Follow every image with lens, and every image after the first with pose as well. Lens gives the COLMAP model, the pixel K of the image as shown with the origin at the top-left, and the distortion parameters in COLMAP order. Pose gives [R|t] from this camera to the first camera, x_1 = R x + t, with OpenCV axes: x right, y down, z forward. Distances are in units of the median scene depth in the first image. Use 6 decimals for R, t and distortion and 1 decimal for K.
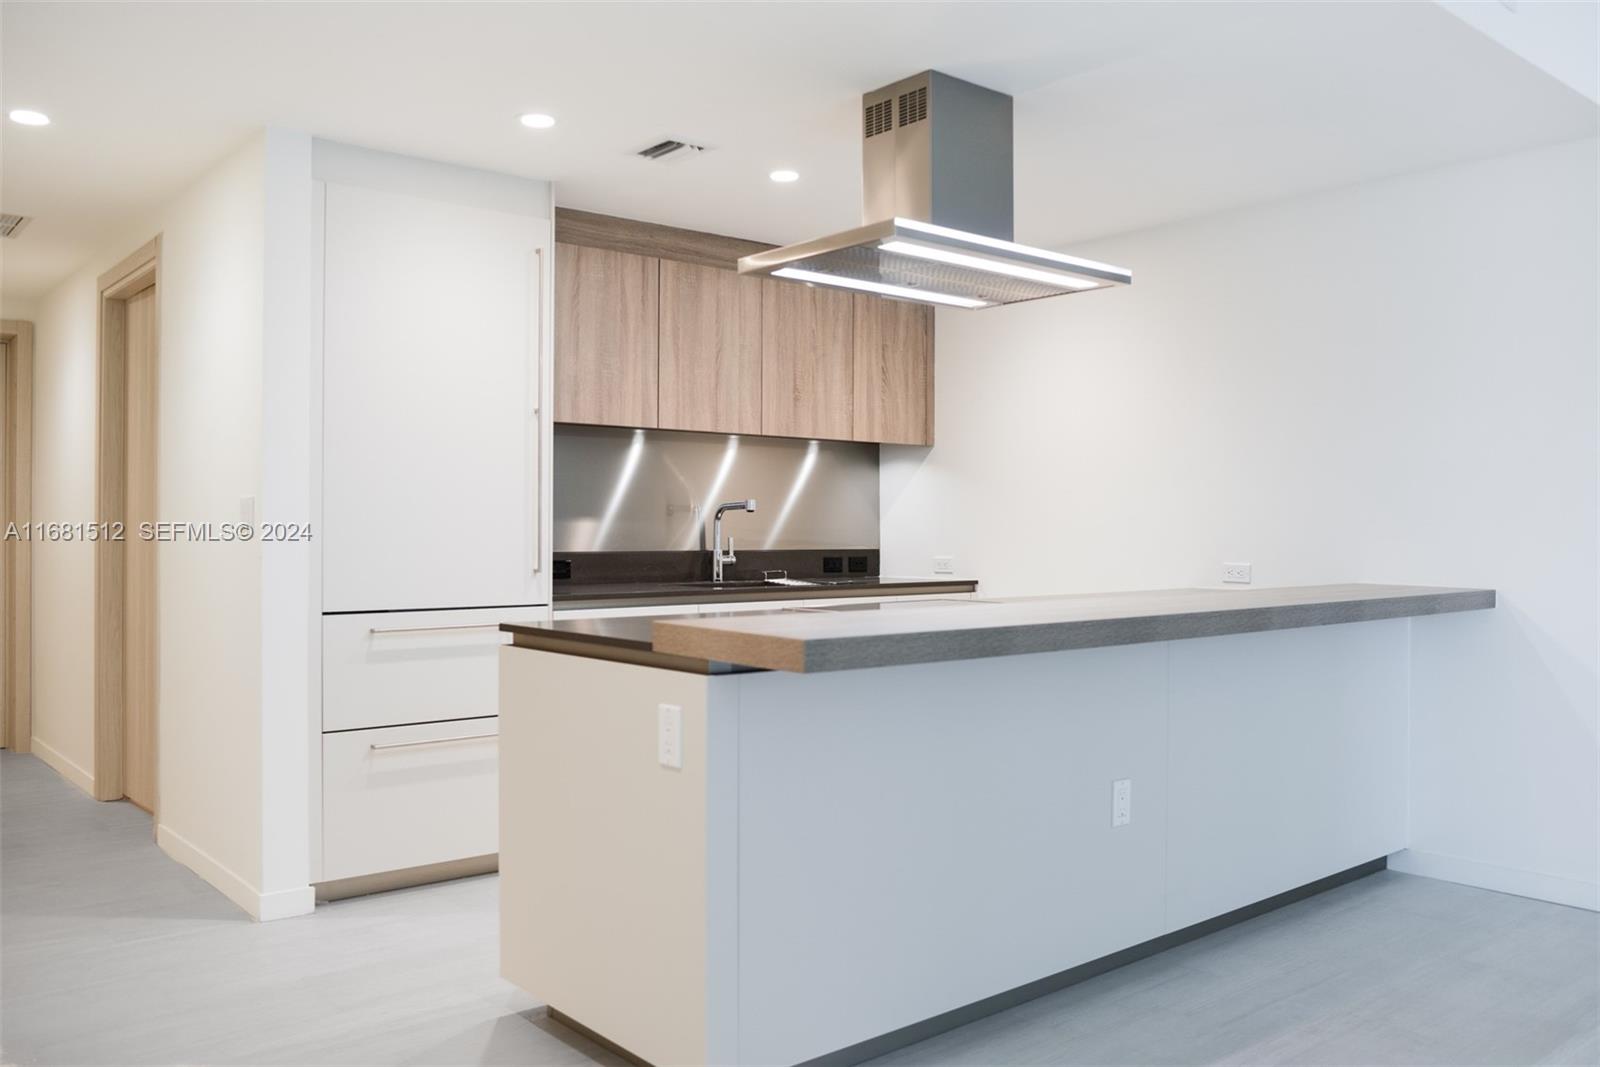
lens RADIAL K [[1274.2, 0, 800.0], [0, 1274.2, 533.5], [0, 0, 1]] dist [-0.050793, 0.002253]
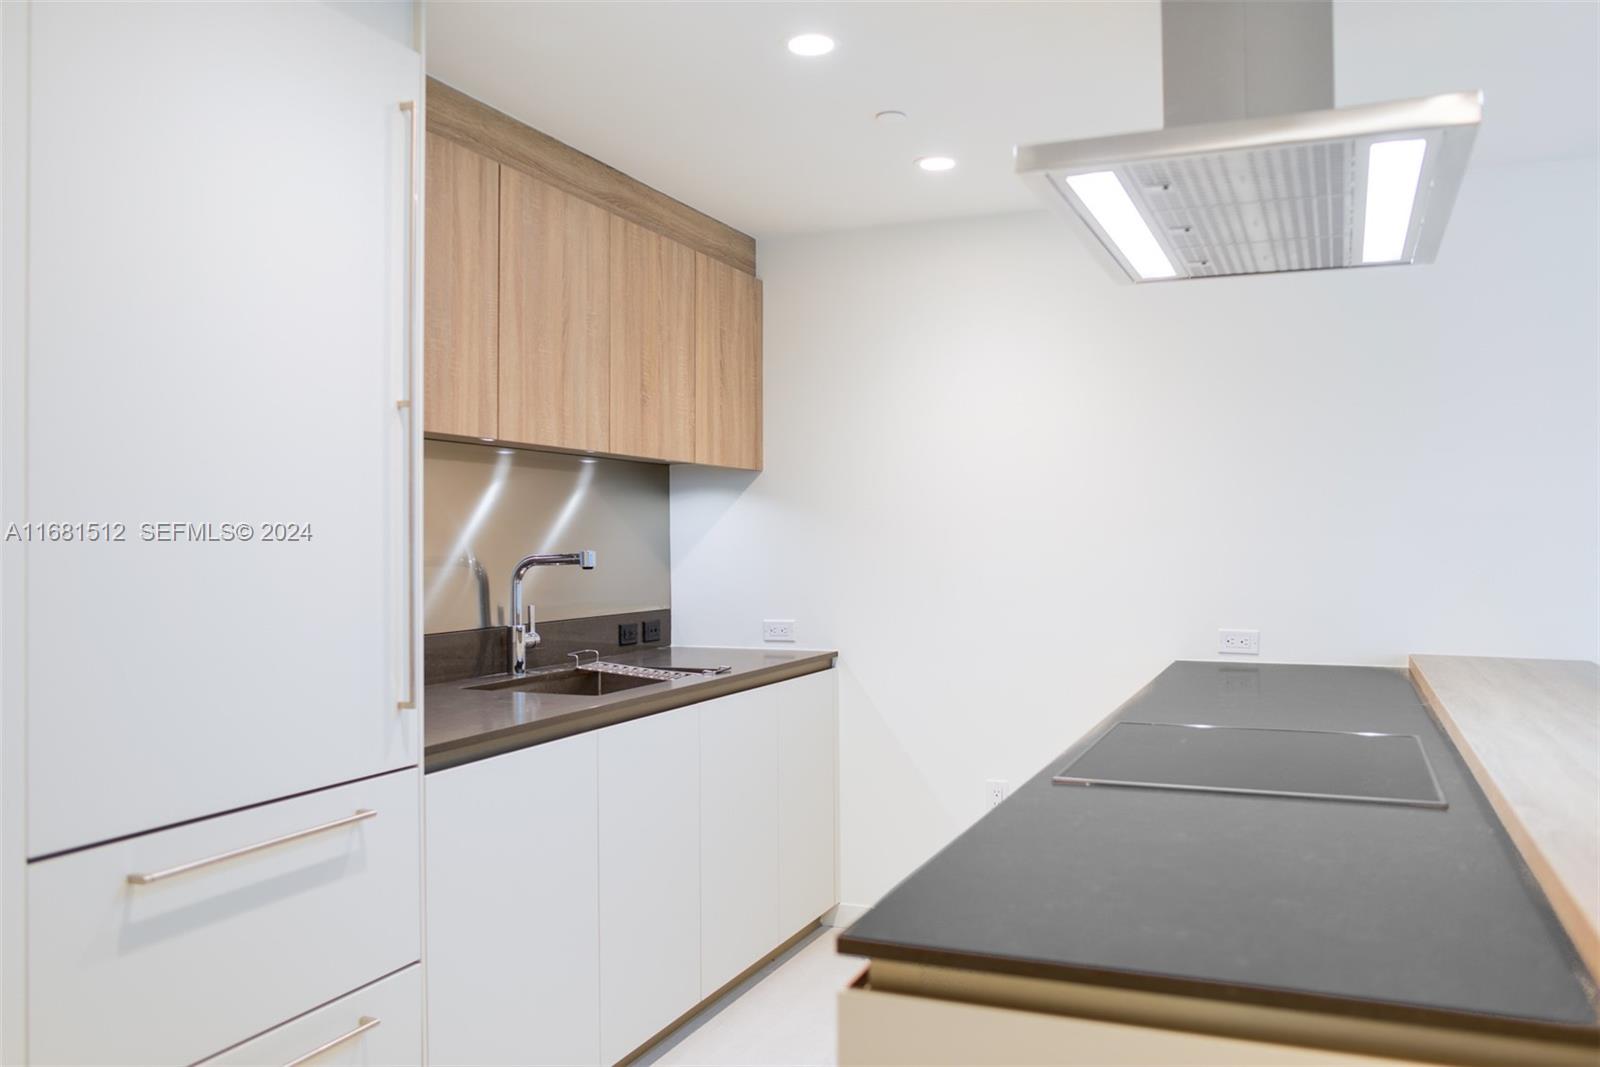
lens RADIAL K [[1274.2, 0, 800.0], [0, 1274.2, 533.5], [0, 0, 1]] dist [-0.050793, 0.002253]
pose [[0.887584, -0.001795, 0.460643, -0.242620], [0.003943, 0.999985, -0.003703, -0.032050], [-0.460629, 0.005103, 0.887578, 0.360444]]
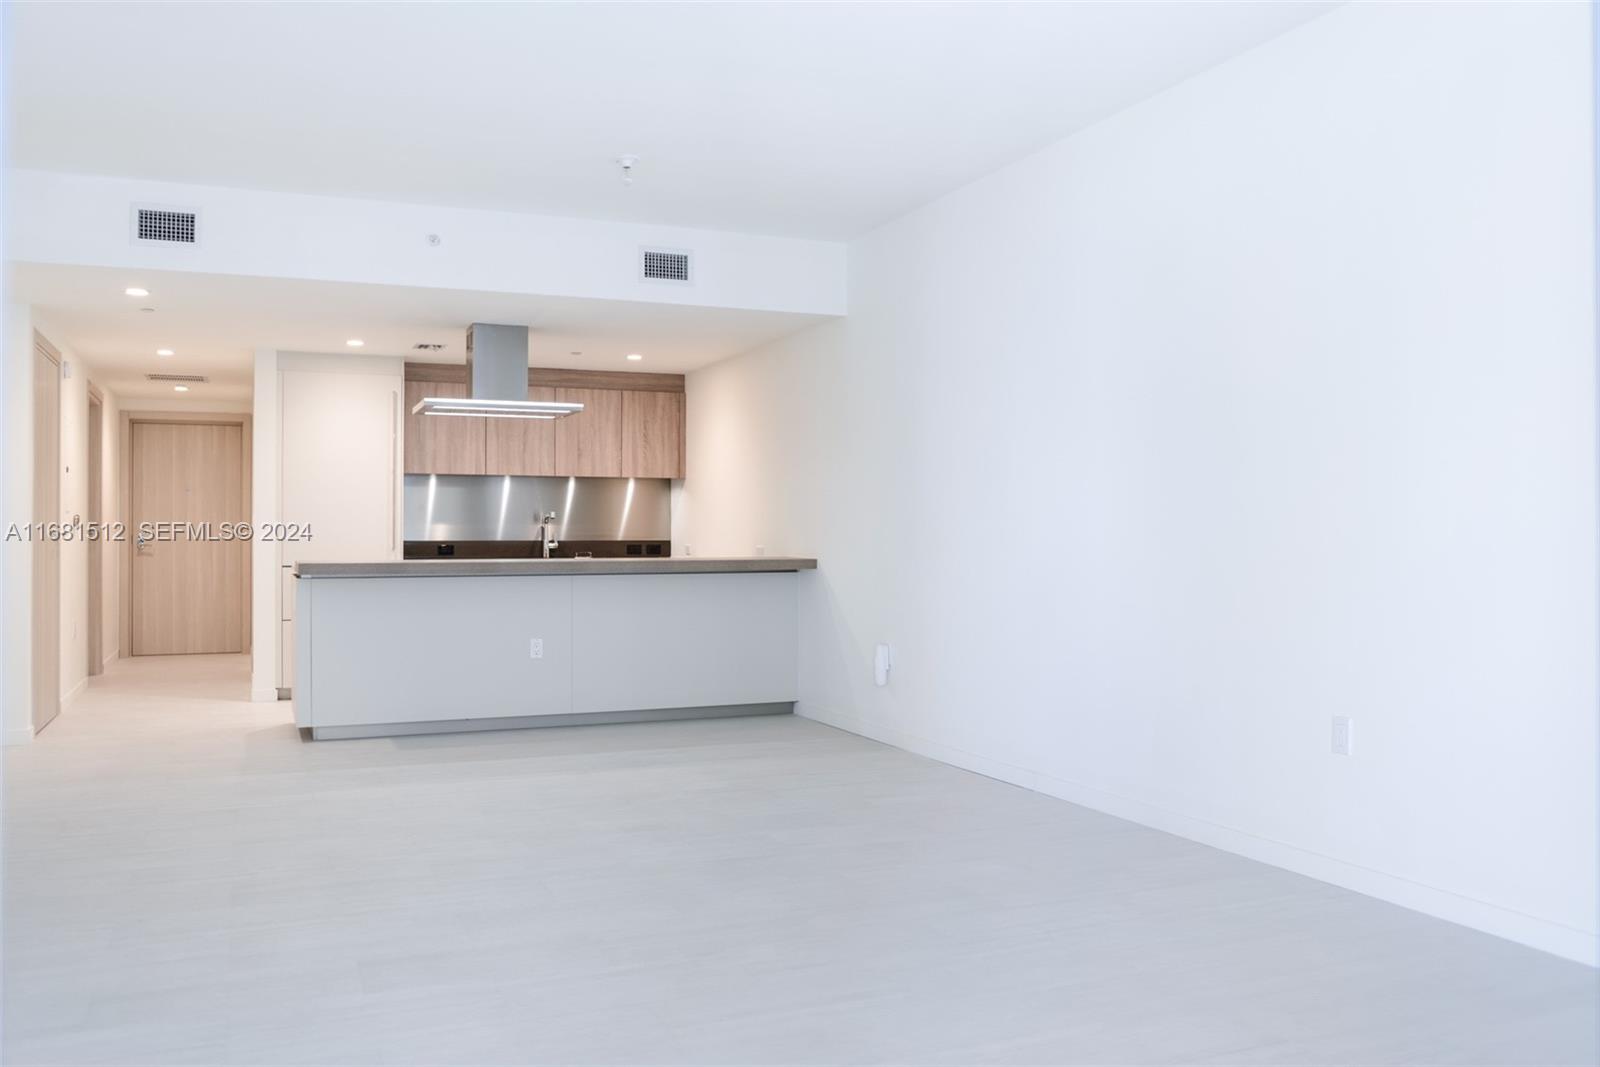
lens RADIAL K [[1274.2, 0, 800.0], [0, 1274.2, 533.5], [0, 0, 1]] dist [-0.050793, 0.002253]
pose [[0.956373, -0.000869, -0.292148, 0.813981], [0.000169, 0.999997, -0.002419, 0.008430], [0.292149, 0.002264, 0.956370, -0.612077]]
